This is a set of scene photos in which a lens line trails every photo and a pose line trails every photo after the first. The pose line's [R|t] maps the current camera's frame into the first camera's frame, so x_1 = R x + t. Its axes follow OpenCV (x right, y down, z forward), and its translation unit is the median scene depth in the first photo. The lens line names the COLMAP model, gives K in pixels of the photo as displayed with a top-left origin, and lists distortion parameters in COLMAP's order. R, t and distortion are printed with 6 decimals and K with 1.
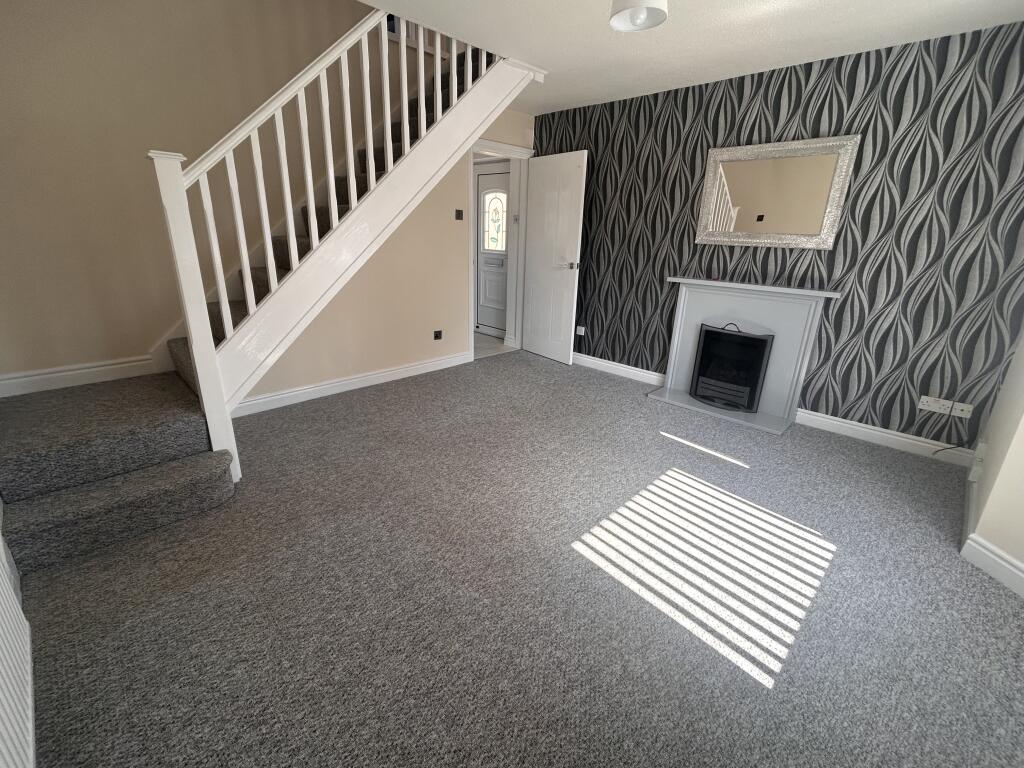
lens RADIAL K [[446.2, 0, 512.0], [0, 446.2, 384.0], [0, 0, 1]] dist [-0.003141, -0.000303]
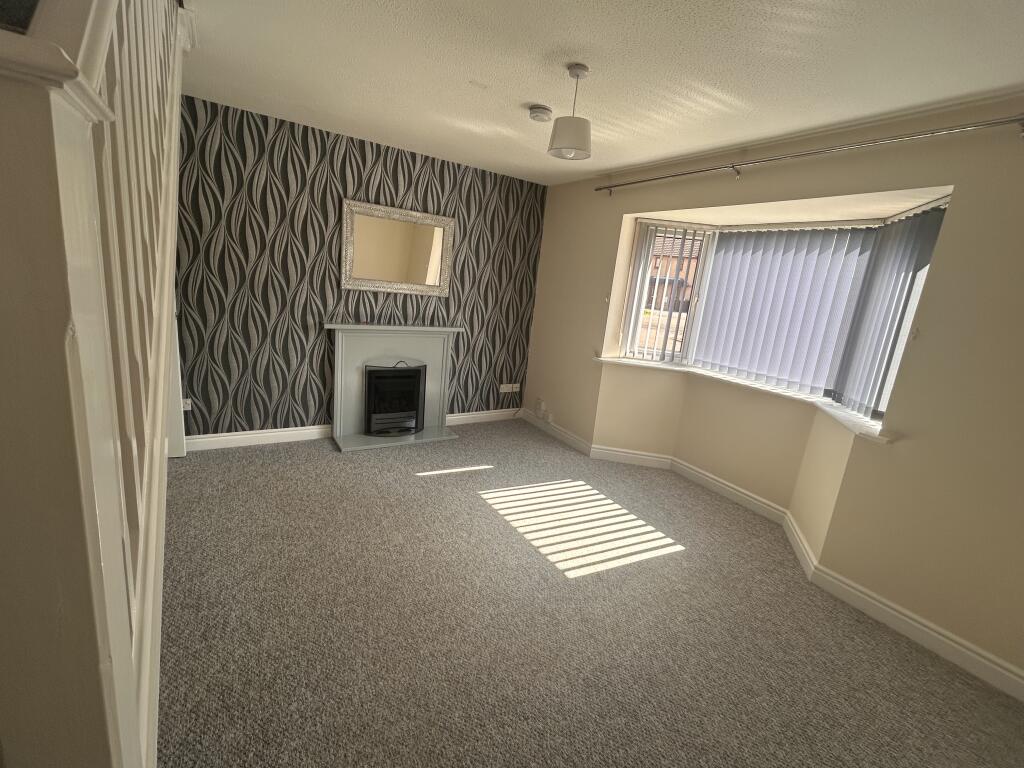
lens RADIAL K [[444.7, 0, 512.0], [0, 444.7, 384.0], [0, 0, 1]] dist [-0.002244, 0.000263]
pose [[0.229133, -0.223471, 0.947396, -0.554756], [0.228978, 0.958352, 0.170676, -0.221176], [-0.946080, 0.177825, 0.270760, 0.463798]]
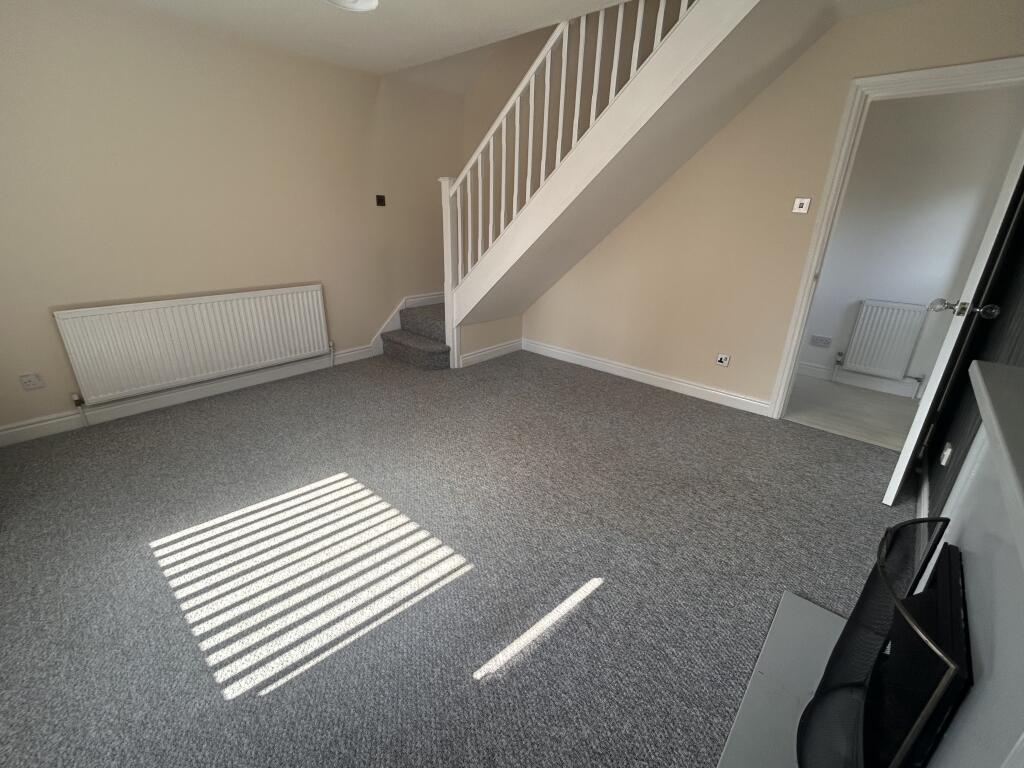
lens RADIAL K [[444.7, 0, 512.0], [0, 444.7, 384.0], [0, 0, 1]] dist [-0.002244, 0.000263]
pose [[0.052900, 0.332946, -0.941461, 0.765153], [-0.352537, 0.888303, 0.294338, -0.232787], [0.934301, 0.316330, 0.164367, 0.724455]]
